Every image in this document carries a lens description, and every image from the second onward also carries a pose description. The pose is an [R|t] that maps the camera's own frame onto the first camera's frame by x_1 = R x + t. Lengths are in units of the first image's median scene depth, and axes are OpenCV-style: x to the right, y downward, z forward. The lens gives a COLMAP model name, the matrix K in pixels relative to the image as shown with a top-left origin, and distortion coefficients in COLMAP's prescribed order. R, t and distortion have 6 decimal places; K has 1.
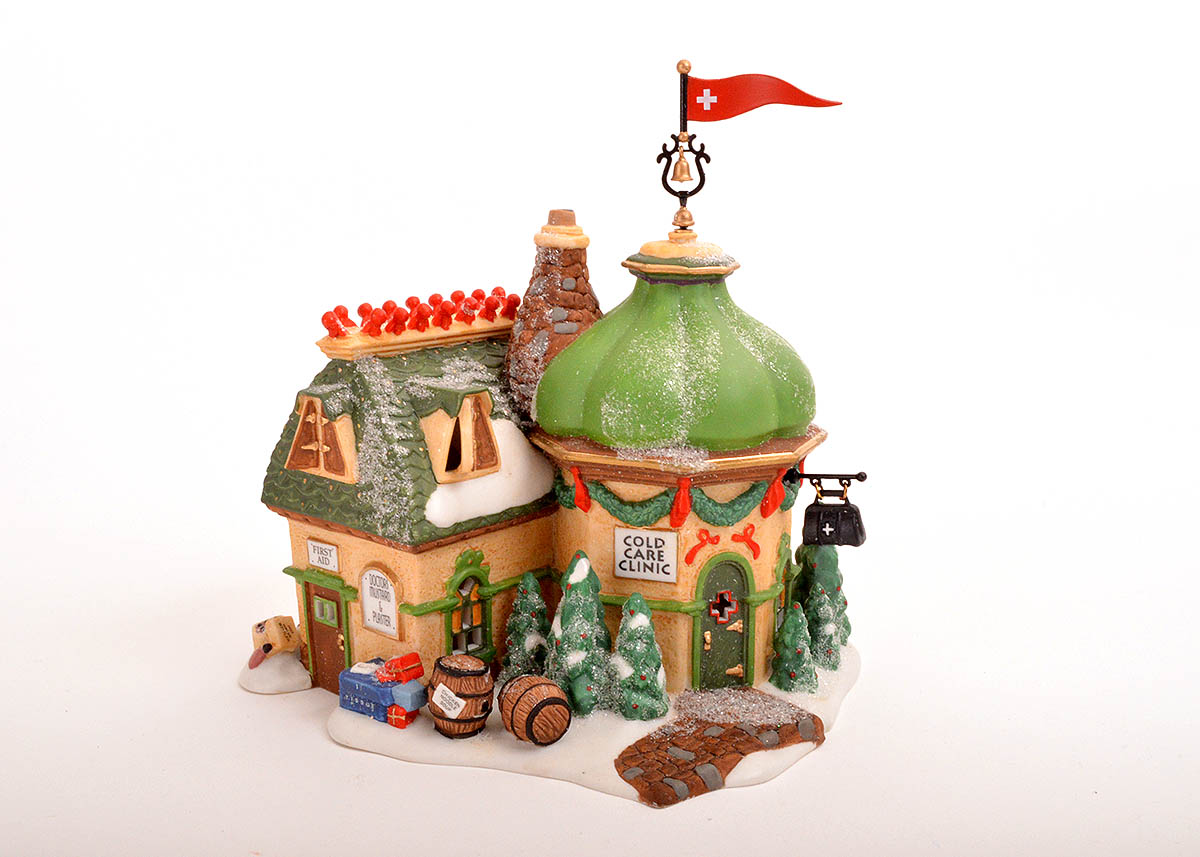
lens RADIAL K [[1504.5, 0, 595.4], [0, 1504.5, 433.6], [0, 0, 1]] dist [-0.014789, 0.000000]
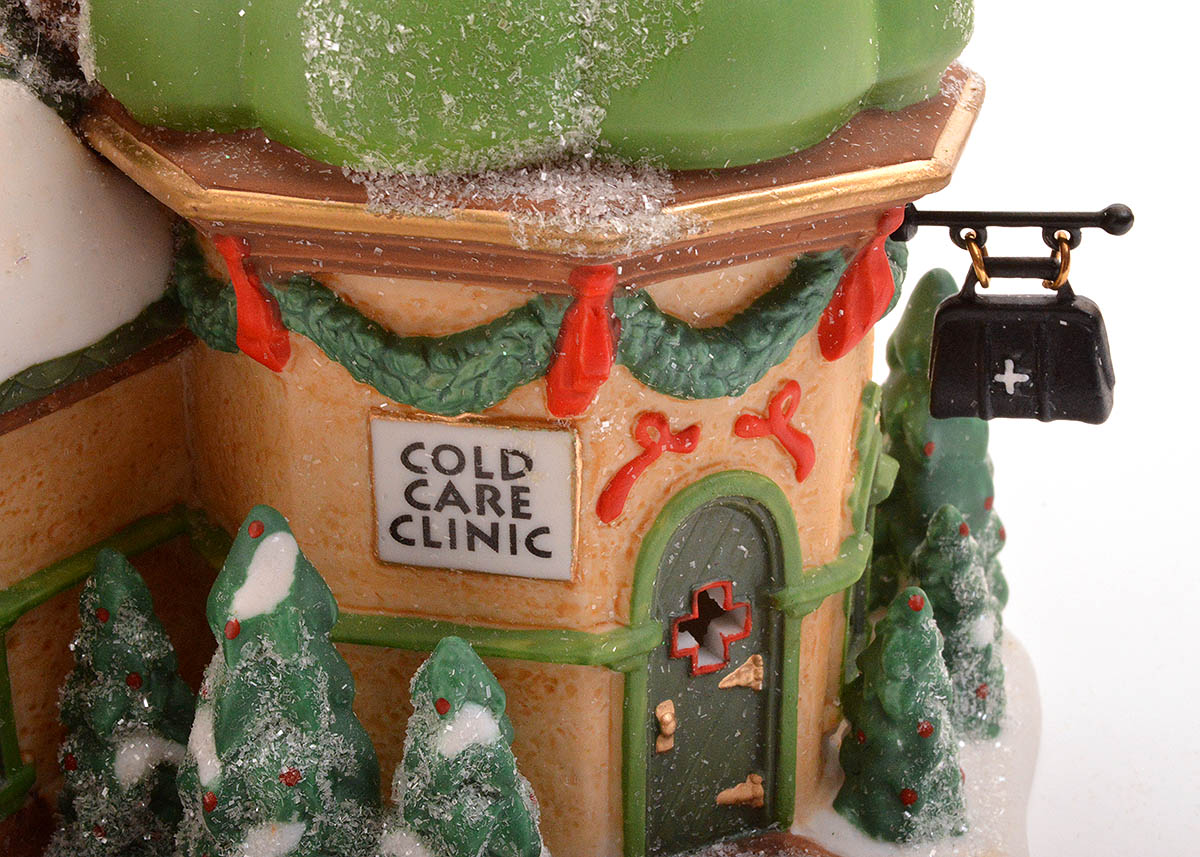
lens RADIAL K [[2157.4, 0, 608.4], [0, 2157.4, 439.7], [0, 0, 1]] dist [0.013244, 0.000000]
pose [[0.990732, -0.057084, 0.123255, 0.006160], [0.031492, 0.979214, 0.200371, -0.022194], [-0.132130, -0.194632, 0.971936, 0.548350]]
